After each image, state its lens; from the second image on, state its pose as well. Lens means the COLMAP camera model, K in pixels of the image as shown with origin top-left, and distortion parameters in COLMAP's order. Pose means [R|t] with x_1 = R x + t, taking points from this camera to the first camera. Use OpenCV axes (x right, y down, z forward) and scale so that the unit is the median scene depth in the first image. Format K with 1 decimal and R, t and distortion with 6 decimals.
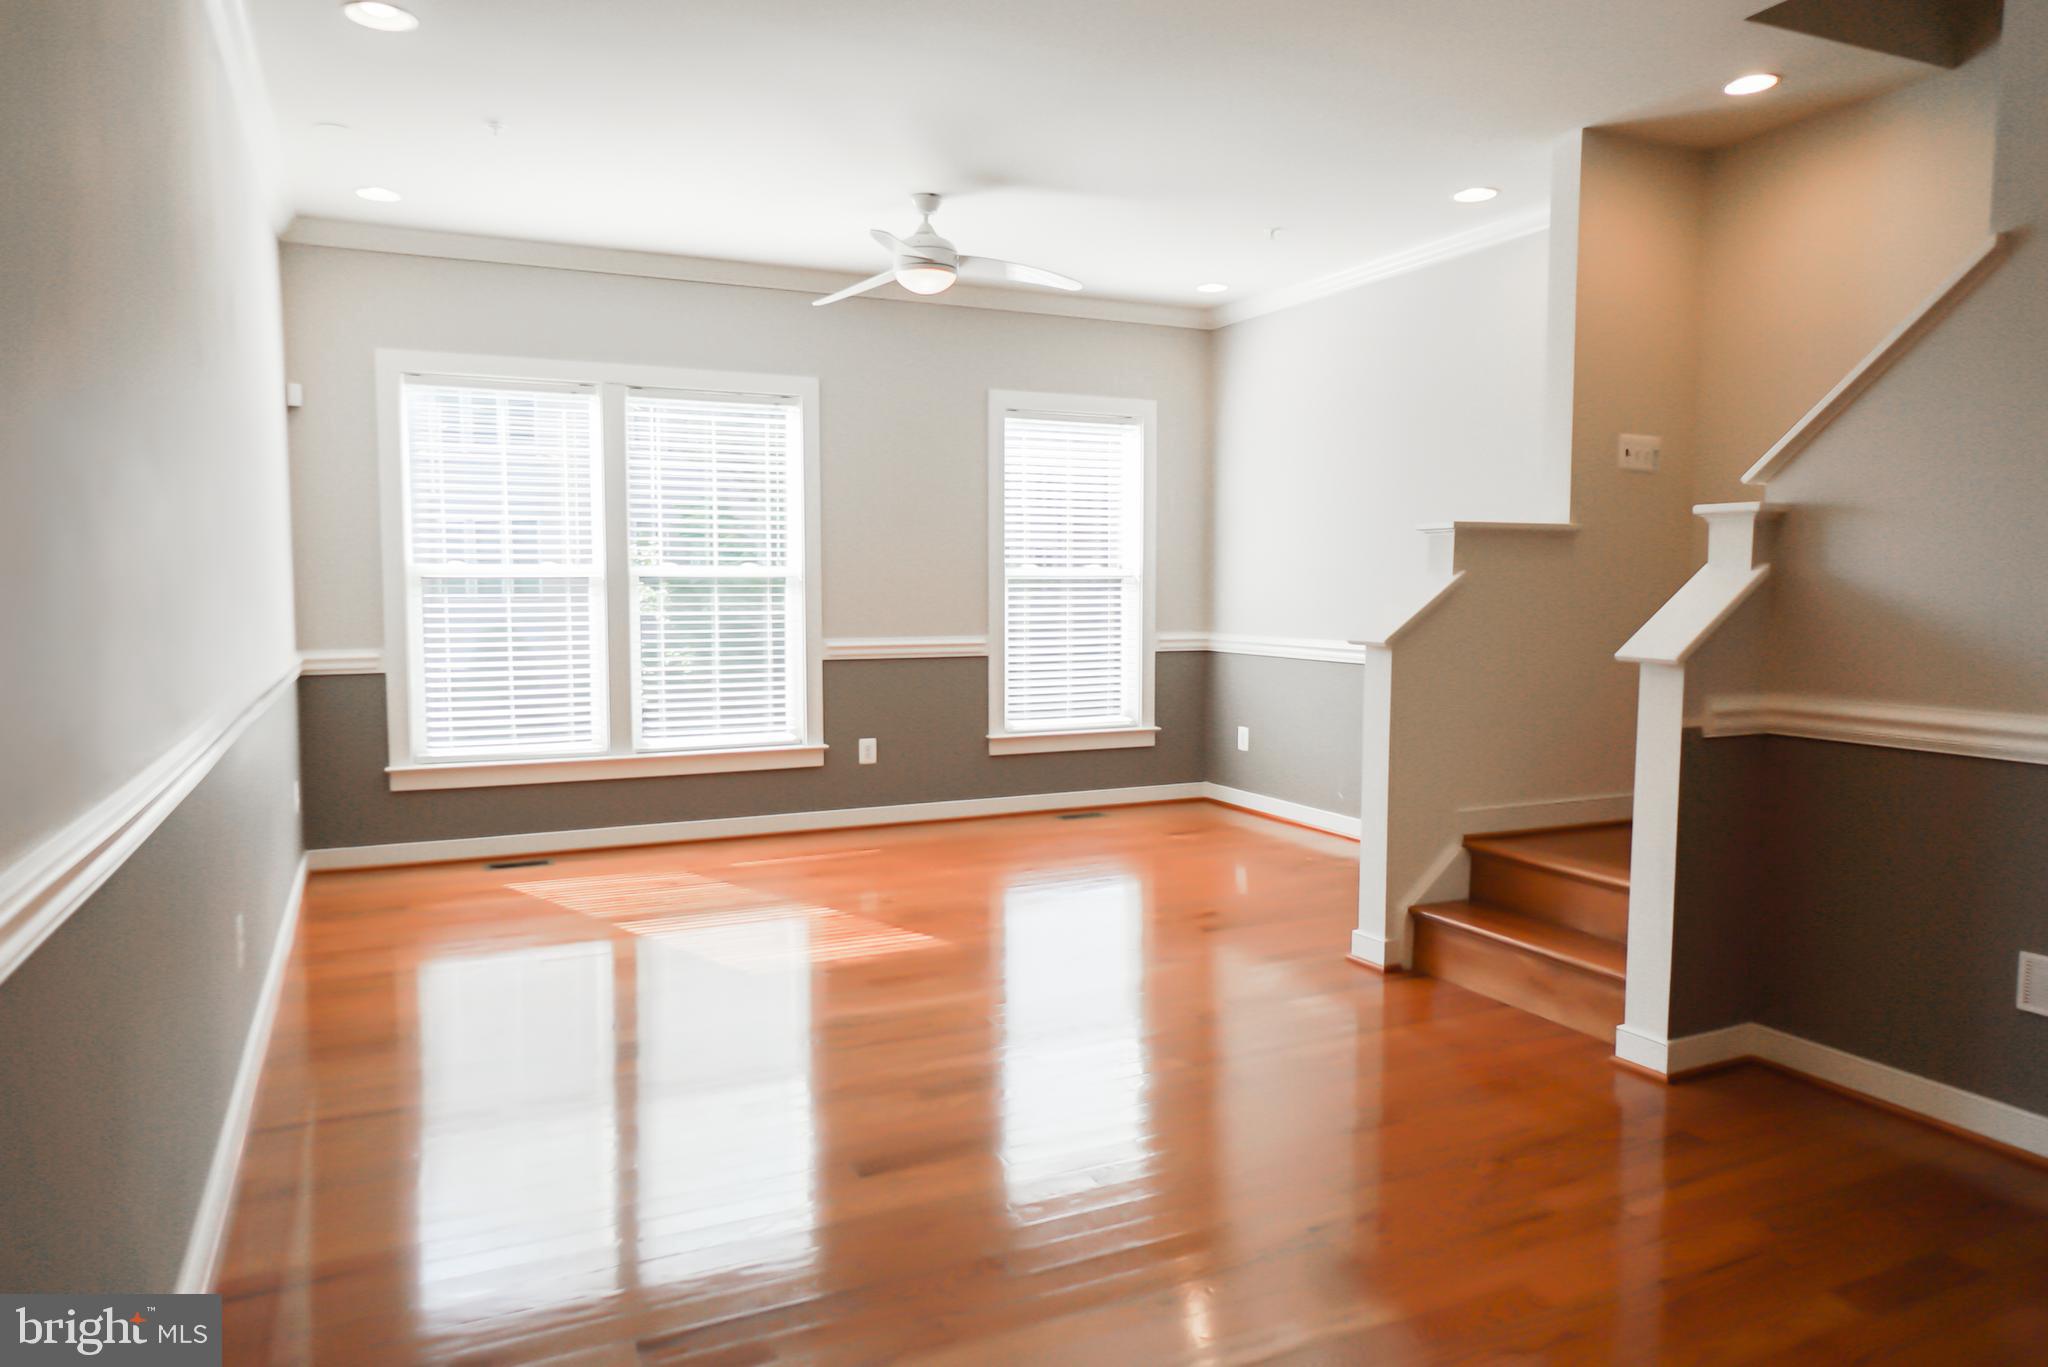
lens RADIAL K [[1330.2, 0, 1024.1], [0, 1330.2, 765.9], [0, 0, 1]] dist [0.023143, -0.000104]
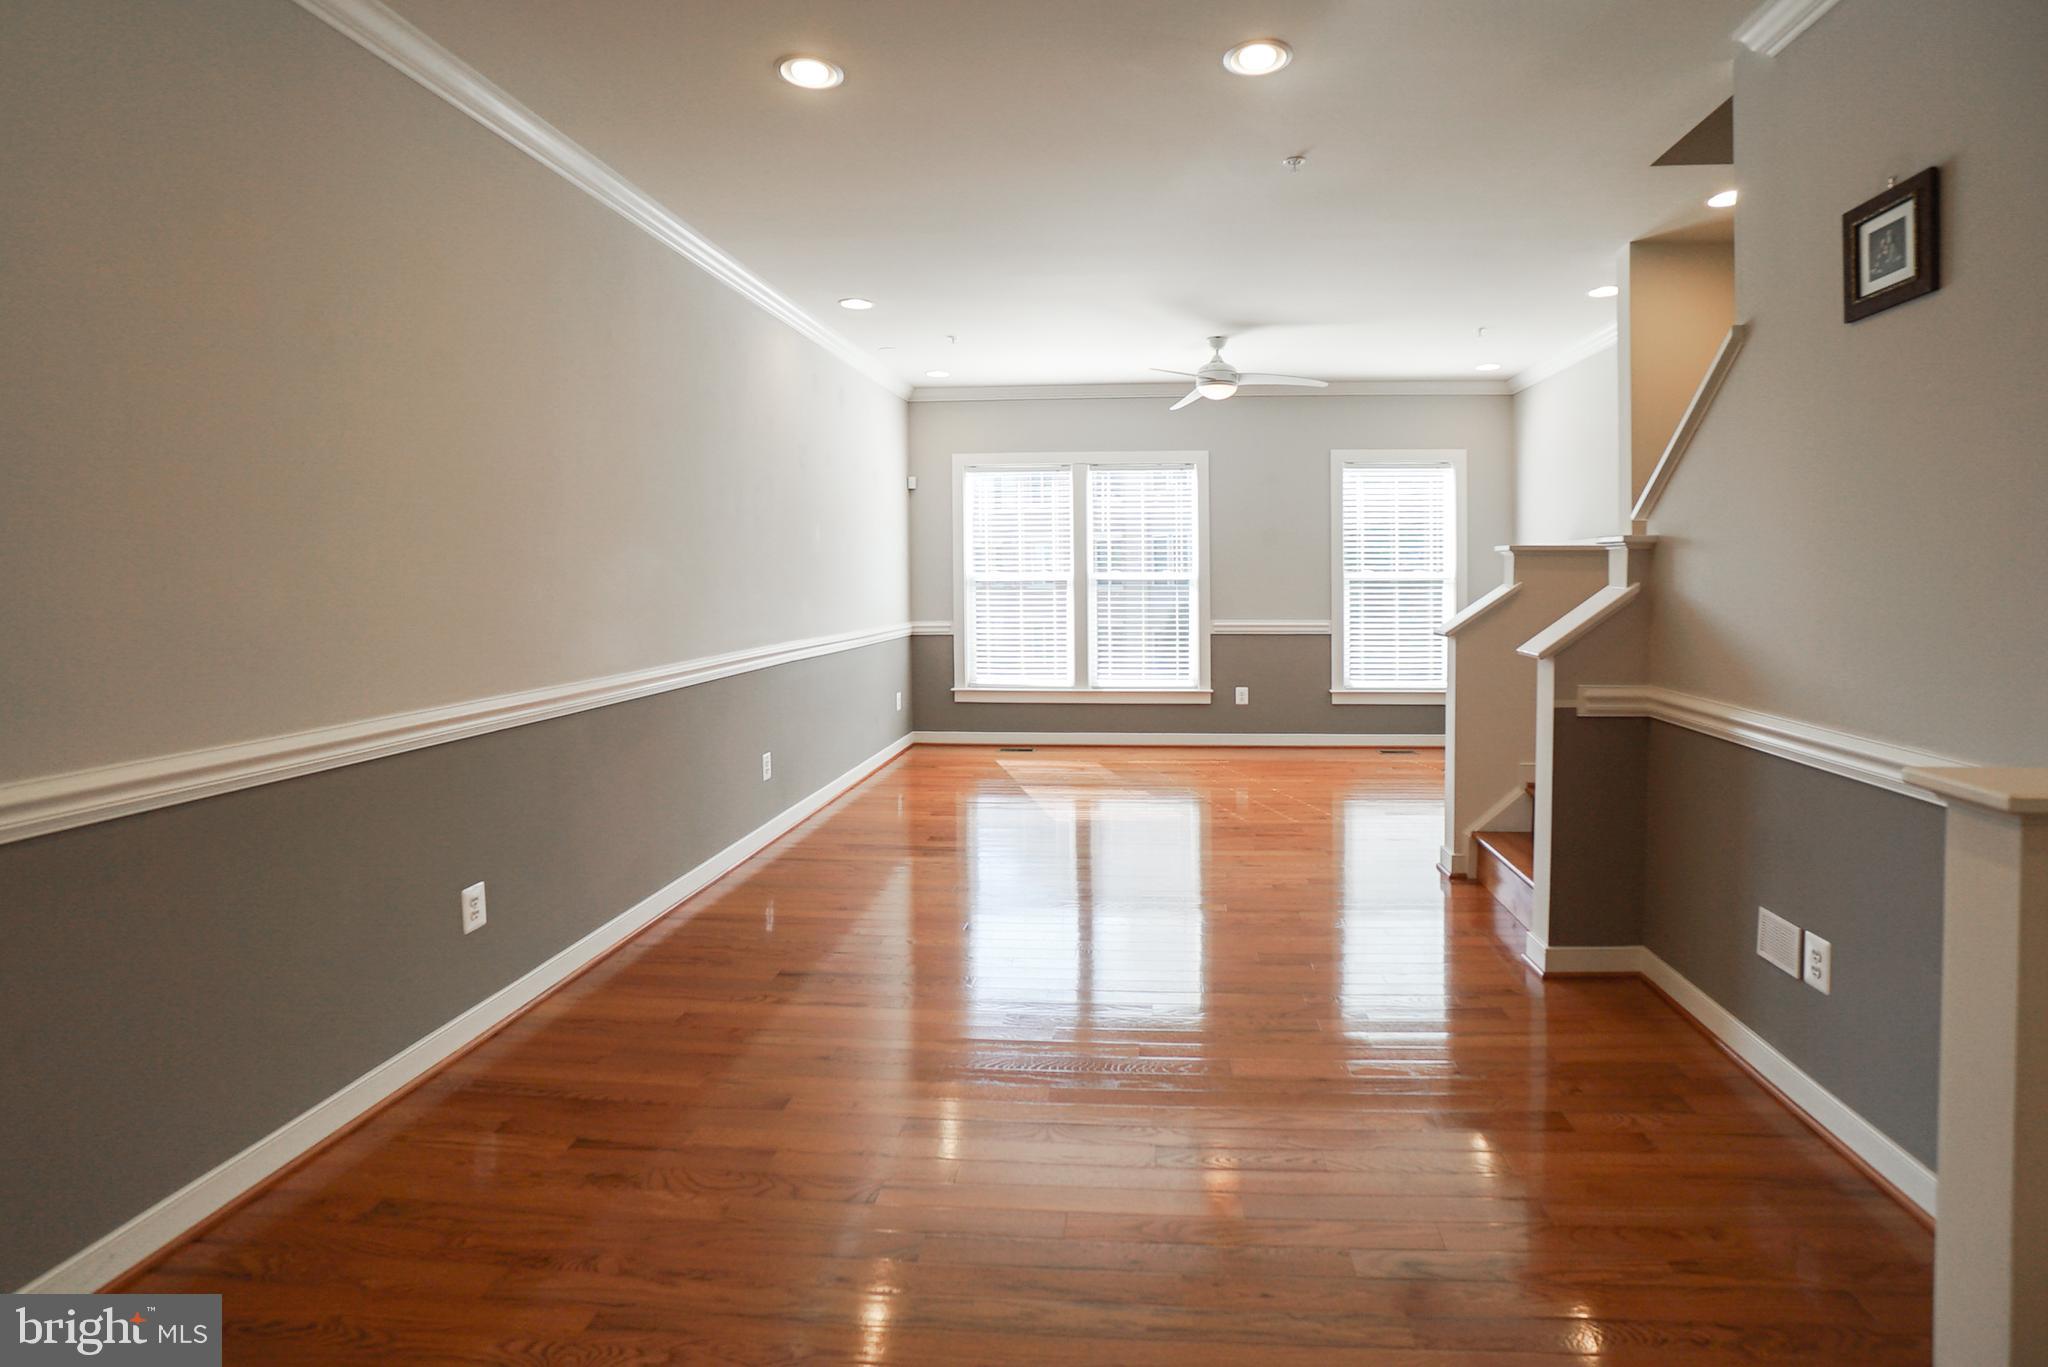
lens RADIAL K [[897.3, 0, 1001.9], [0, 897.3, 675.7], [0, 0, 1]] dist [-0.002331, -0.000202]
pose [[0.878216, 0.050398, -0.475602, 0.143584], [-0.064041, 0.997869, -0.012514, -0.004540], [0.473958, 0.041448, 0.879571, -0.010969]]
